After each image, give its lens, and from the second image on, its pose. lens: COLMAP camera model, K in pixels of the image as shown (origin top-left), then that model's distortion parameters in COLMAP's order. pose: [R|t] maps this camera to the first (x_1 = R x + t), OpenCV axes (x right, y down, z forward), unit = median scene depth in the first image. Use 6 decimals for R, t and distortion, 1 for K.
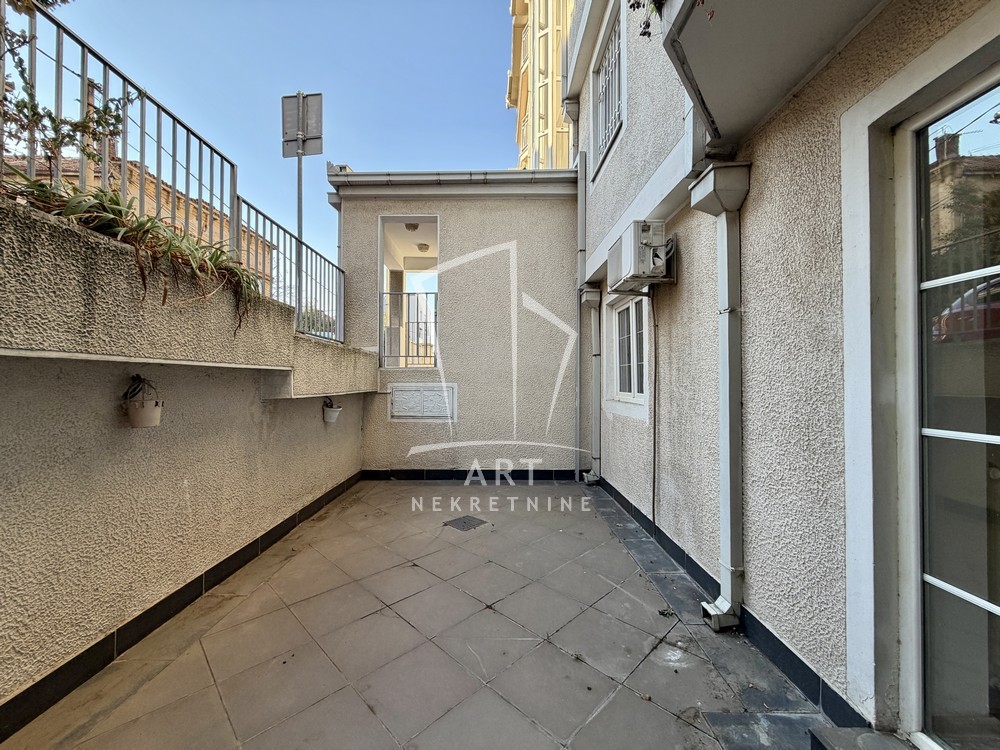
lens RADIAL K [[399.4, 0, 495.7], [0, 399.4, 376.4], [0, 0, 1]] dist [0.001452, 0.000017]
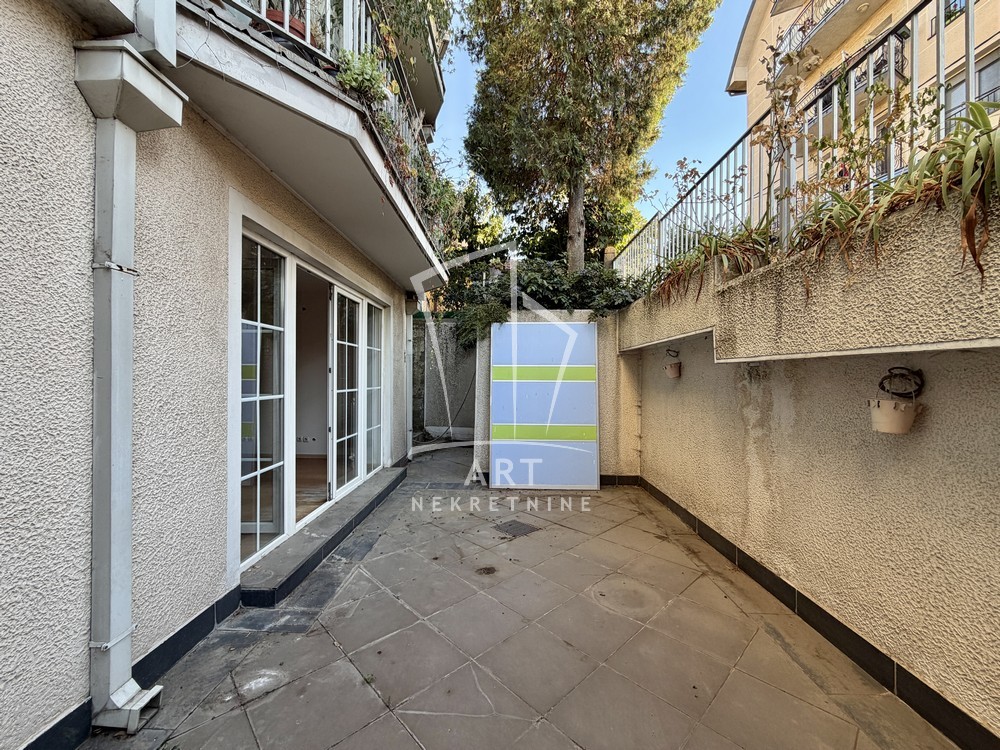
lens RADIAL K [[399.4, 0, 495.7], [0, 399.4, 376.4], [0, 0, 1]] dist [0.001452, 0.000017]
pose [[-0.999732, -0.006075, 0.022354, -0.104567], [-0.006350, 0.999905, -0.012254, 0.031692], [-0.022277, -0.012392, -0.999675, 2.078886]]
